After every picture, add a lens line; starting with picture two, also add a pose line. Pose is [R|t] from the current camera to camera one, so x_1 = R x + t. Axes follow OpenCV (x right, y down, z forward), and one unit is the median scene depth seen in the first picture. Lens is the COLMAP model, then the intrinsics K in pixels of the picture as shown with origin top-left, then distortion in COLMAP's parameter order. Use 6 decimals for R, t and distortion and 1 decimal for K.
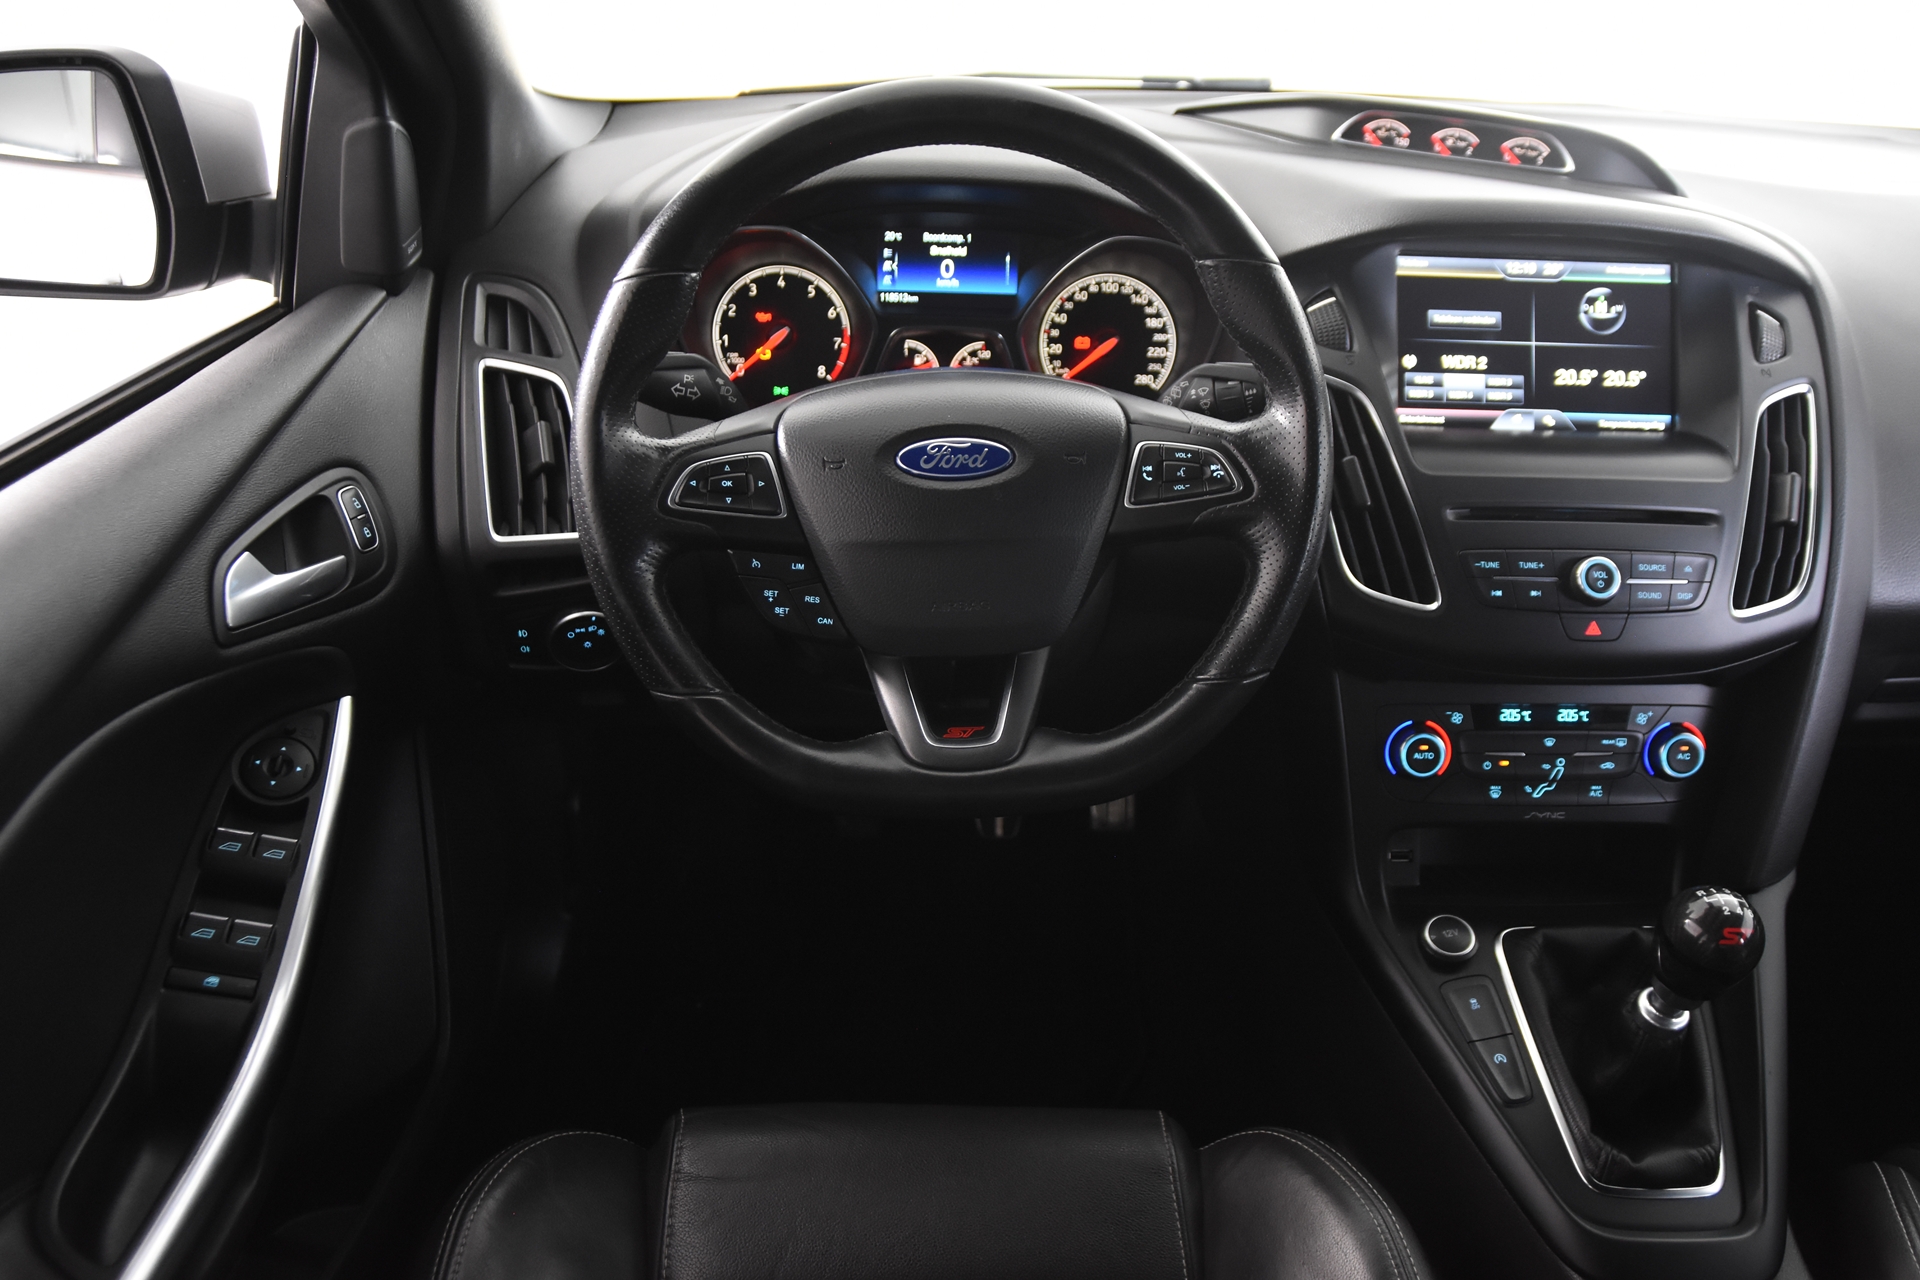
lens RADIAL K [[1545.4, 0, 949.2], [0, 1545.4, 648.1], [0, 0, 1]] dist [-0.101701, 0.070648]
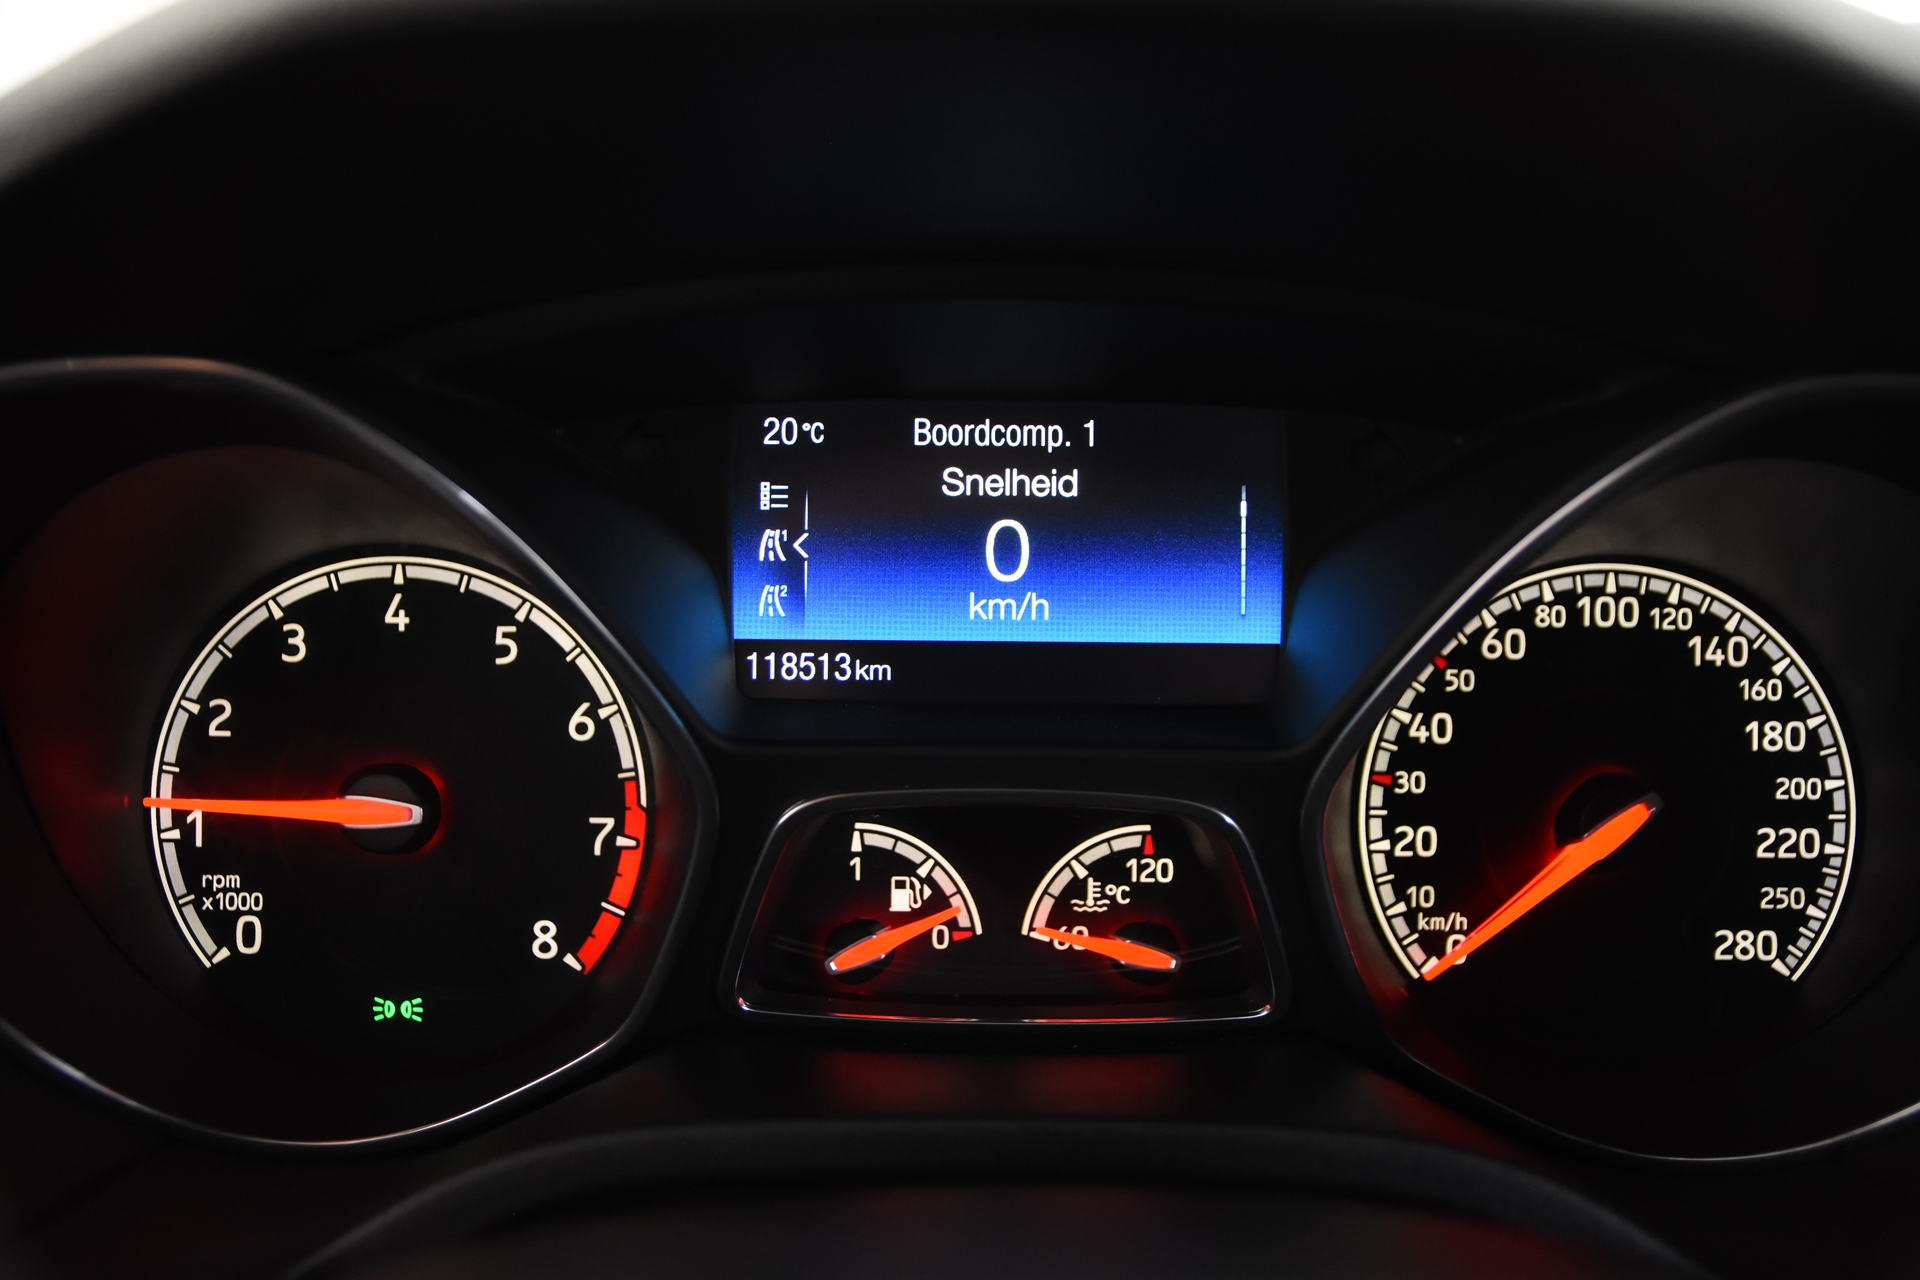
lens RADIAL K [[1582.1, 0, 961.1], [0, 1582.1, 633.6], [0, 0, 1]] dist [-0.058326, -0.009528]
pose [[0.999379, -0.018208, -0.030152, -0.001141], [0.011226, 0.976035, -0.217324, -0.190449], [0.033386, 0.216851, 0.975634, 0.804153]]
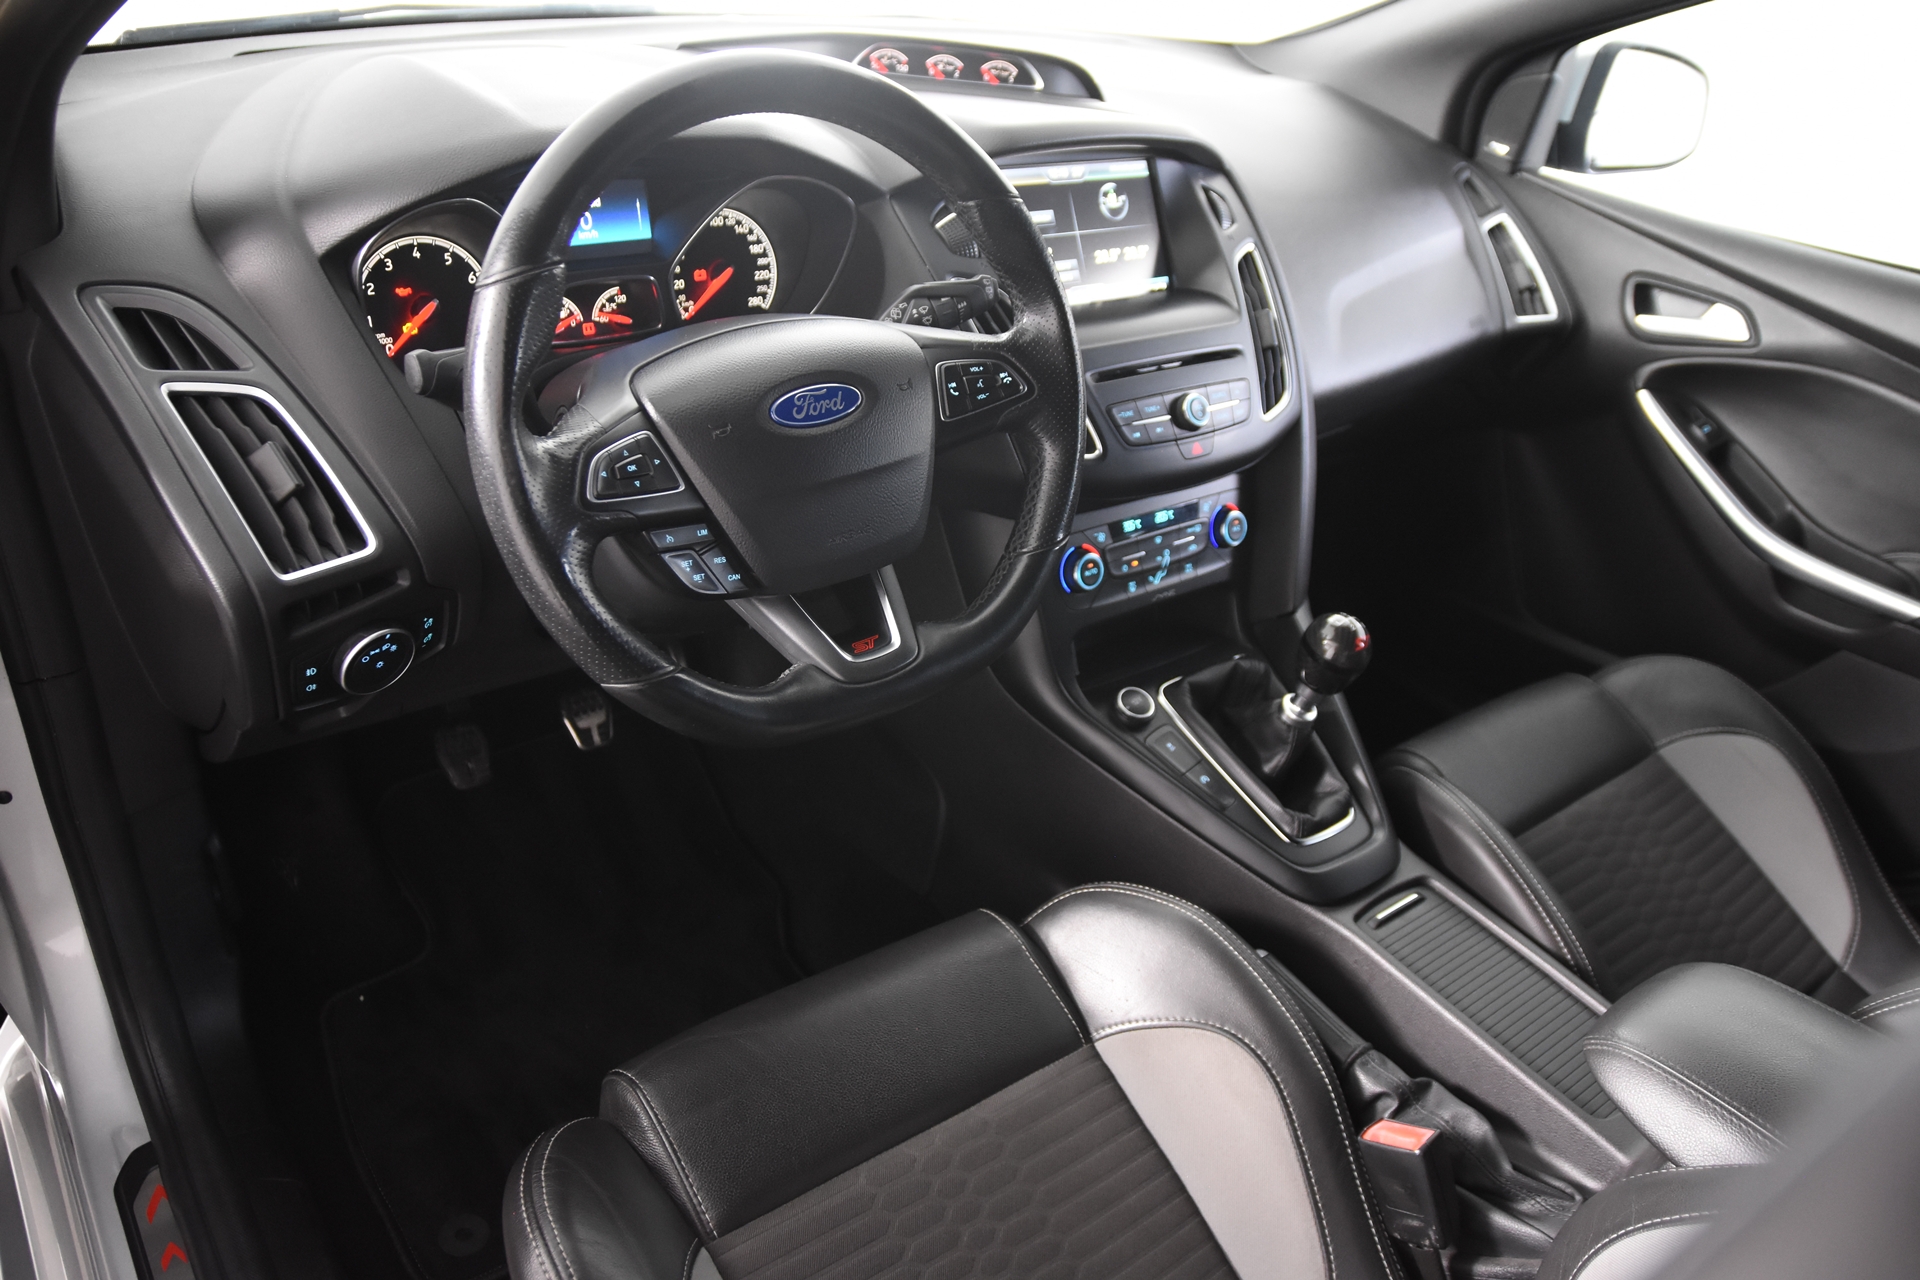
lens RADIAL K [[1422.9, 0, 969.8], [0, 1422.9, 647.7], [0, 0, 1]] dist [-0.135697, 0.098962]
pose [[0.799501, -0.260684, 0.541149, -0.403039], [0.198850, 0.964984, 0.171072, -0.086290], [-0.566796, -0.029165, 0.823342, 0.085084]]
